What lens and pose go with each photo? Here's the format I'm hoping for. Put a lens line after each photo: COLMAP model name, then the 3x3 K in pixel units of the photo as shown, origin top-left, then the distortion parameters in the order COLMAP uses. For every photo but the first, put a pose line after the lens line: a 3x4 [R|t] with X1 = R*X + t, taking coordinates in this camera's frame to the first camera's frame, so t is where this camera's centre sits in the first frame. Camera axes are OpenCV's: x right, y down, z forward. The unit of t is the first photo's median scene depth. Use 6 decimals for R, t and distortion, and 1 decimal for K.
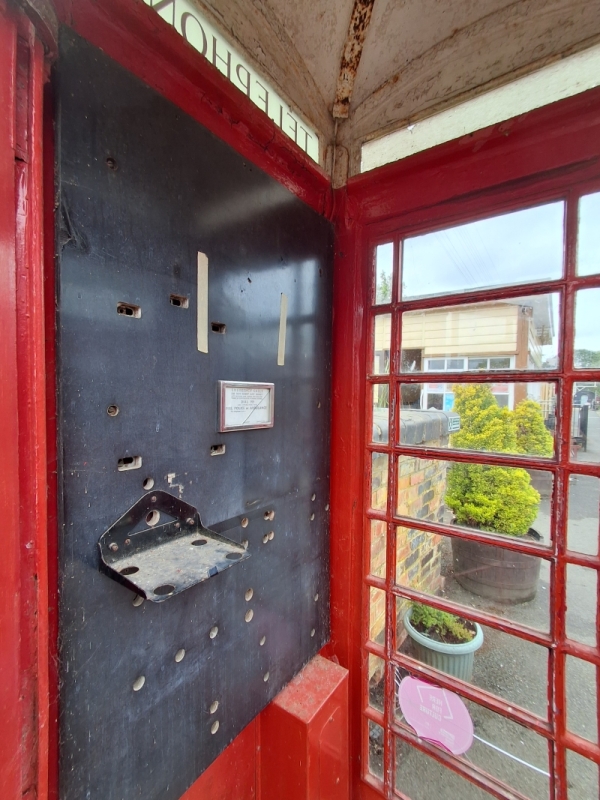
lens RADIAL K [[368.4, 0, 297.7], [0, 368.4, 398.5], [0, 0, 1]] dist [0.000137, -0.000008]
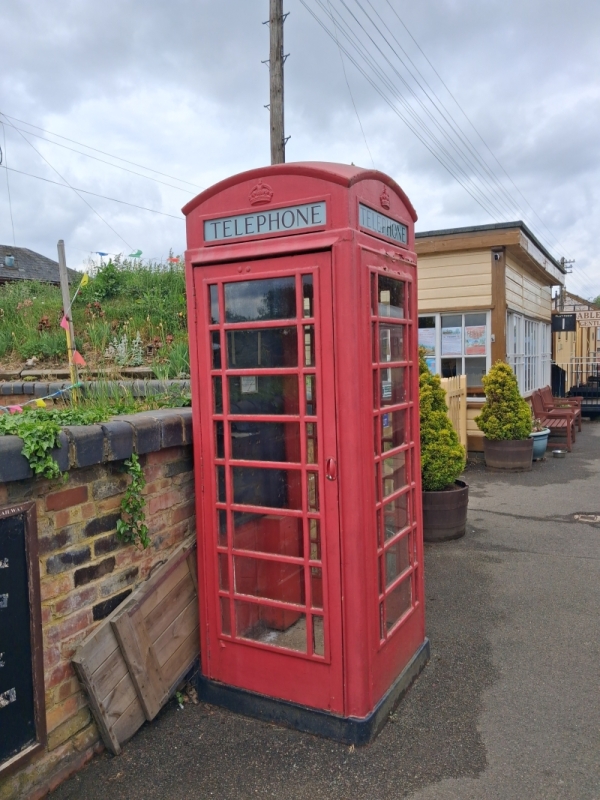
lens RADIAL K [[642.6, 0, 301.9], [0, 642.6, 402.0], [0, 0, 1]] dist [-0.002168, -0.007395]
pose [[0.989938, -0.054728, 0.130493, -0.050853], [0.047660, 0.997254, 0.056688, -0.012304], [-0.133238, -0.049898, 0.989827, -0.476242]]
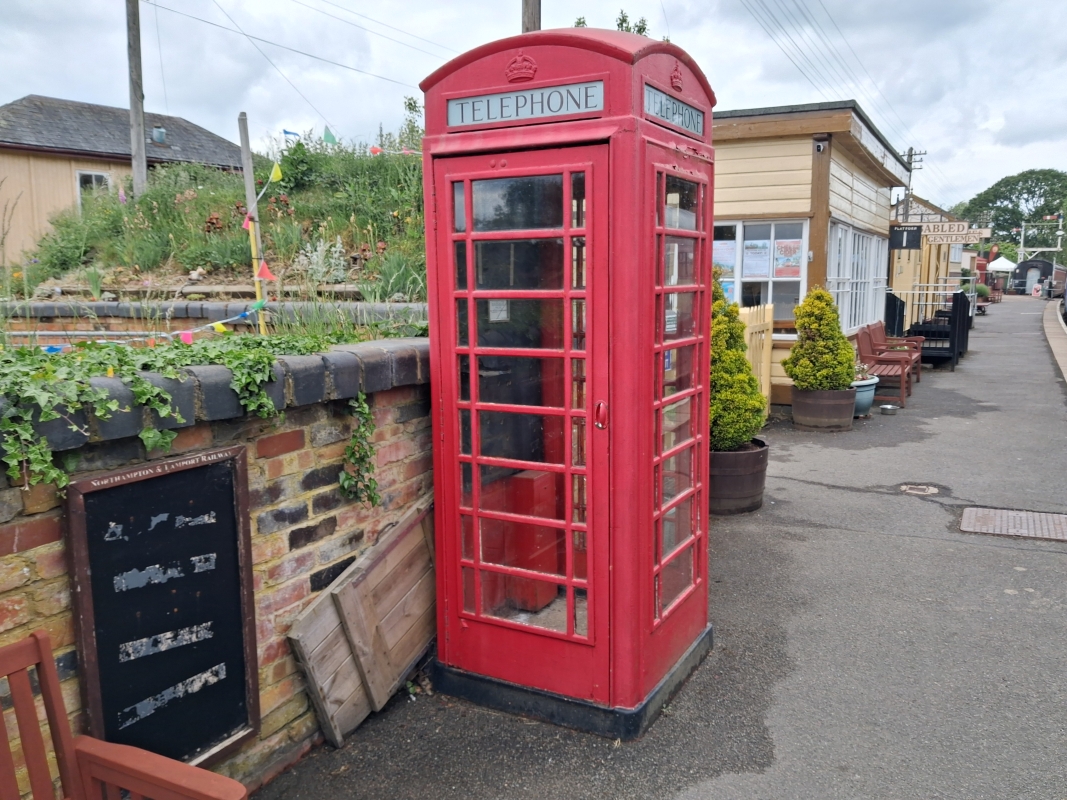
lens RADIAL K [[857.0, 0, 568.8], [0, 857.0, 419.3], [0, 0, 1]] dist [-0.002168, -0.007395]
pose [[0.988452, -0.048704, 0.143495, -0.063569], [0.026502, 0.987909, 0.152752, -0.012411], [-0.149200, -0.147185, 0.977791, -0.515659]]
